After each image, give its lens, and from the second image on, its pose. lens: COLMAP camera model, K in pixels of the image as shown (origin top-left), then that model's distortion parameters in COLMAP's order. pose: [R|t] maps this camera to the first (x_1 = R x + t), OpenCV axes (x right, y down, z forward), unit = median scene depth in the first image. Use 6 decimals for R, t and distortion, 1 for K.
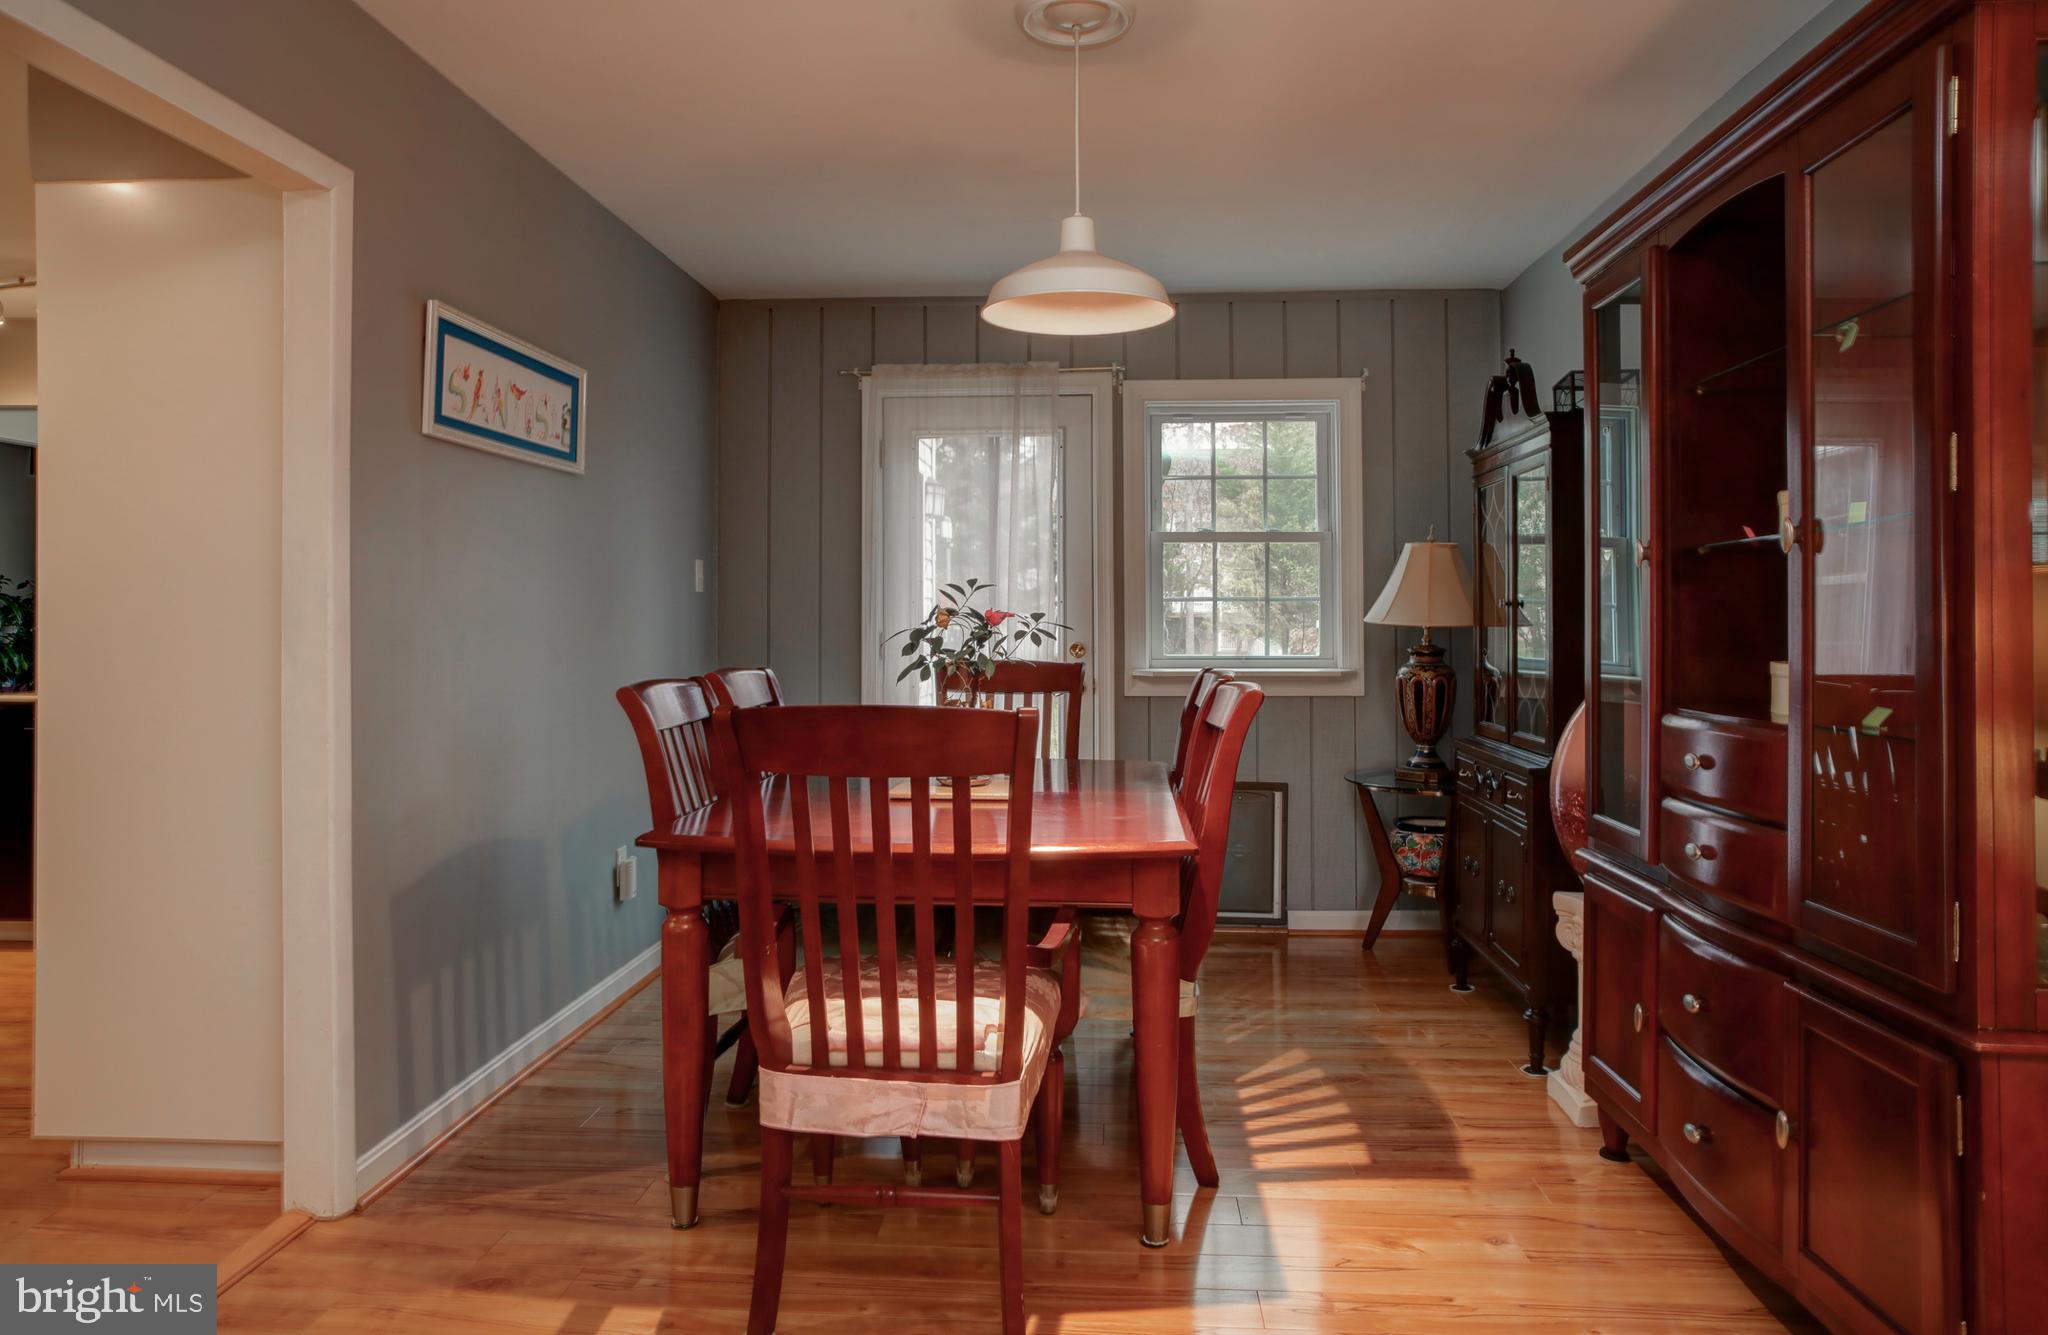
lens RADIAL K [[1311.2, 0, 1026.3], [0, 1311.2, 609.3], [0, 0, 1]] dist [0.000359, 0.003387]
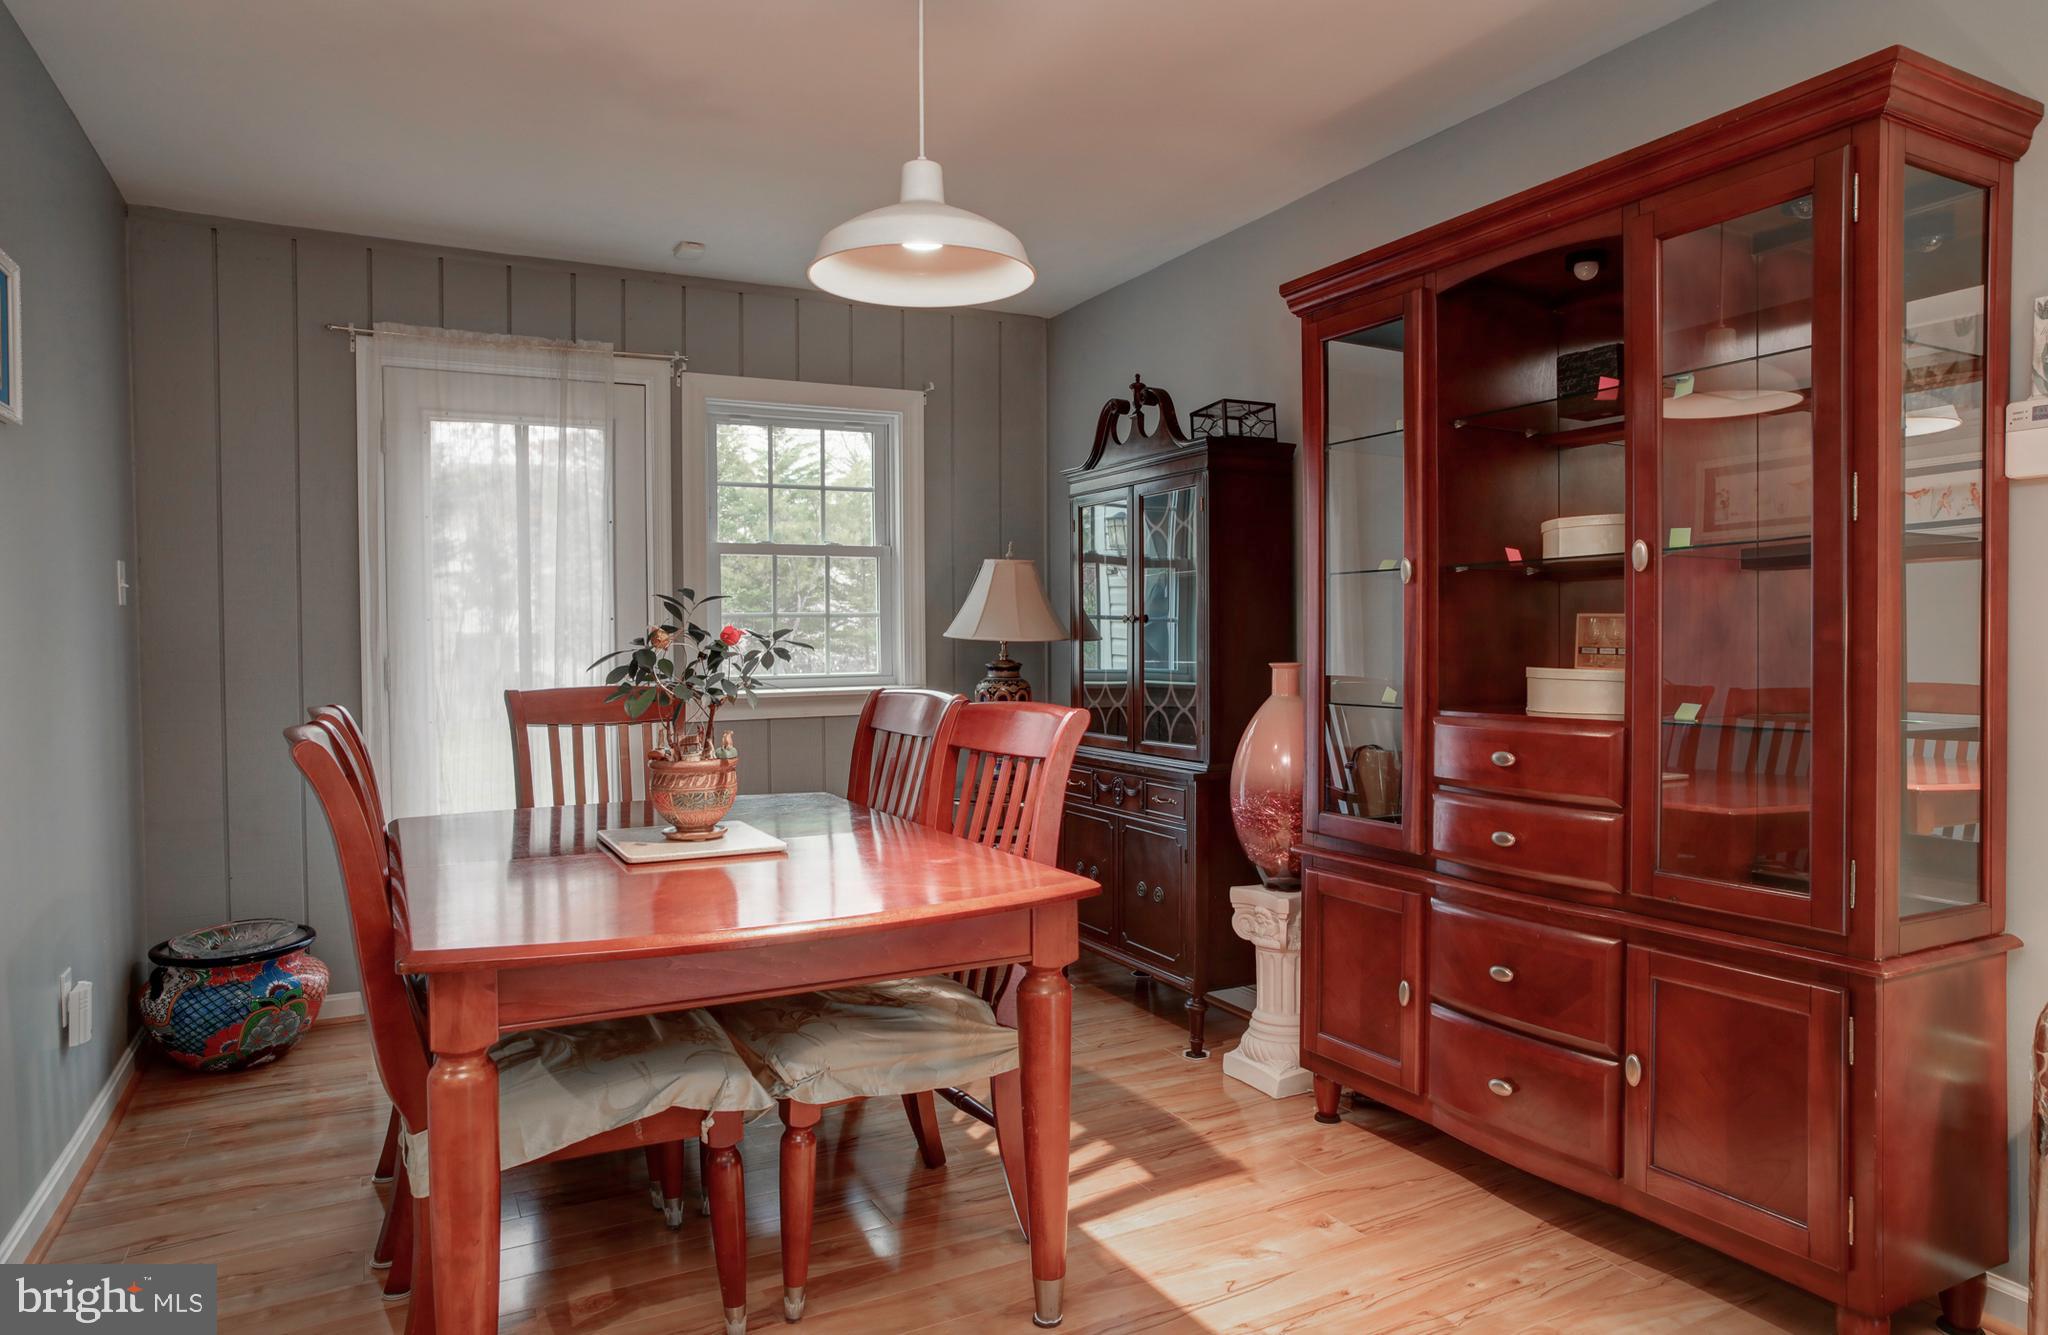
lens RADIAL K [[1267.1, 0, 1024.0], [0, 1267.1, 667.5], [0, 0, 1]] dist [-0.022657, 0.001374]
pose [[0.855168, -0.024608, 0.517766, -0.251381], [0.009184, 0.999435, 0.032330, 0.001932], [-0.518269, -0.022892, 0.854911, 0.193267]]
